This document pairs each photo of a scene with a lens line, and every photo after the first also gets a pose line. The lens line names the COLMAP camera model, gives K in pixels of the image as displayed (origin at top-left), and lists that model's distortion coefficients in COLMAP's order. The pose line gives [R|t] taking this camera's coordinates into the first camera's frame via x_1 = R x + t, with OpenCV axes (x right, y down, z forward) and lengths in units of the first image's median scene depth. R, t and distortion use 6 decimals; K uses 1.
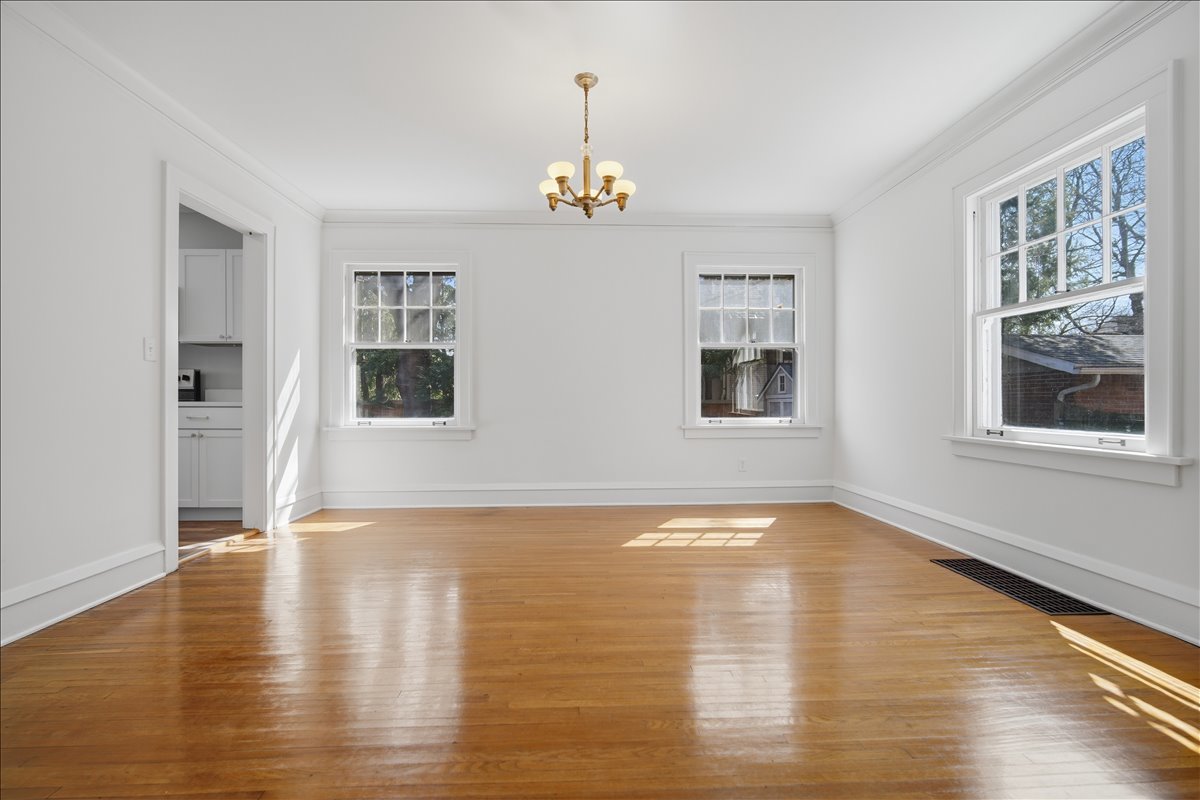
lens RADIAL K [[521.8, 0, 600.0], [0, 521.8, 400.0], [0, 0, 1]] dist [0.000847, 0.000145]
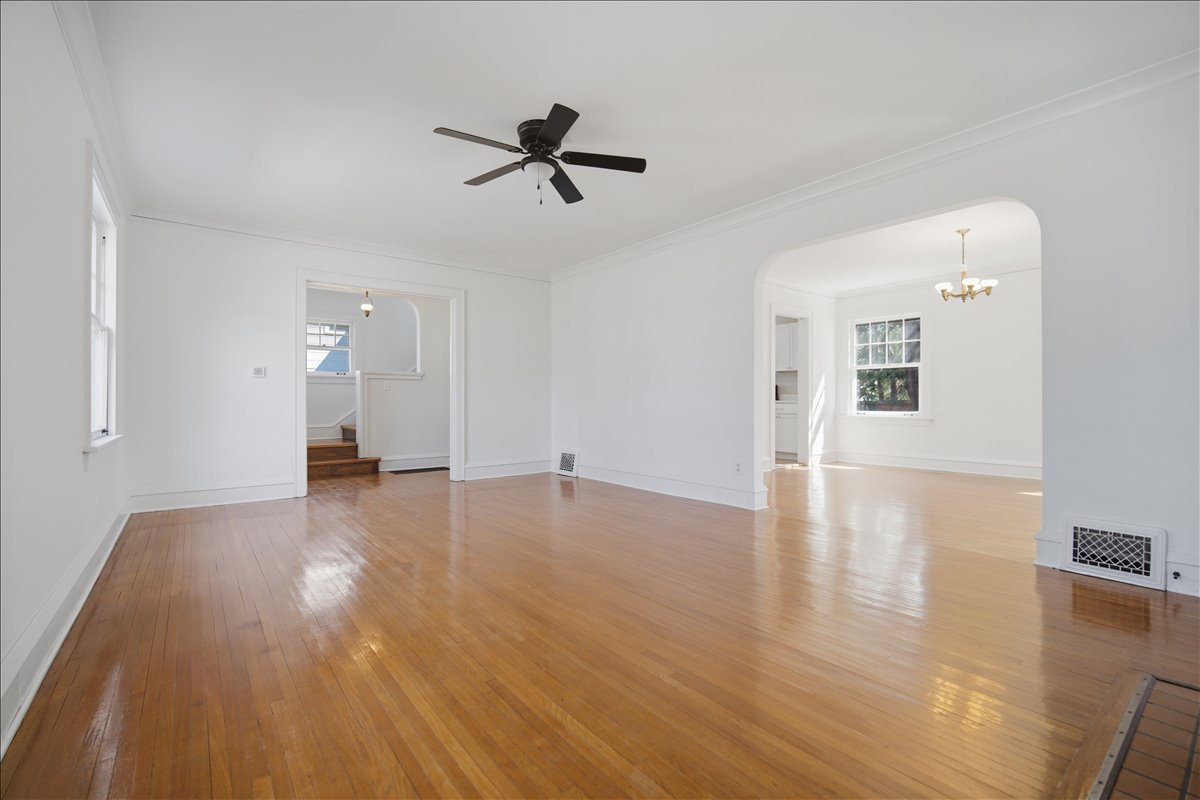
lens RADIAL K [[521.8, 0, 600.0], [0, 521.8, 400.0], [0, 0, 1]] dist [0.000847, 0.000145]
pose [[0.579050, 0.002162, -0.815289, 0.463756], [0.001643, 0.999991, 0.003819, -0.009456], [0.815290, -0.003550, 0.579042, -0.711422]]
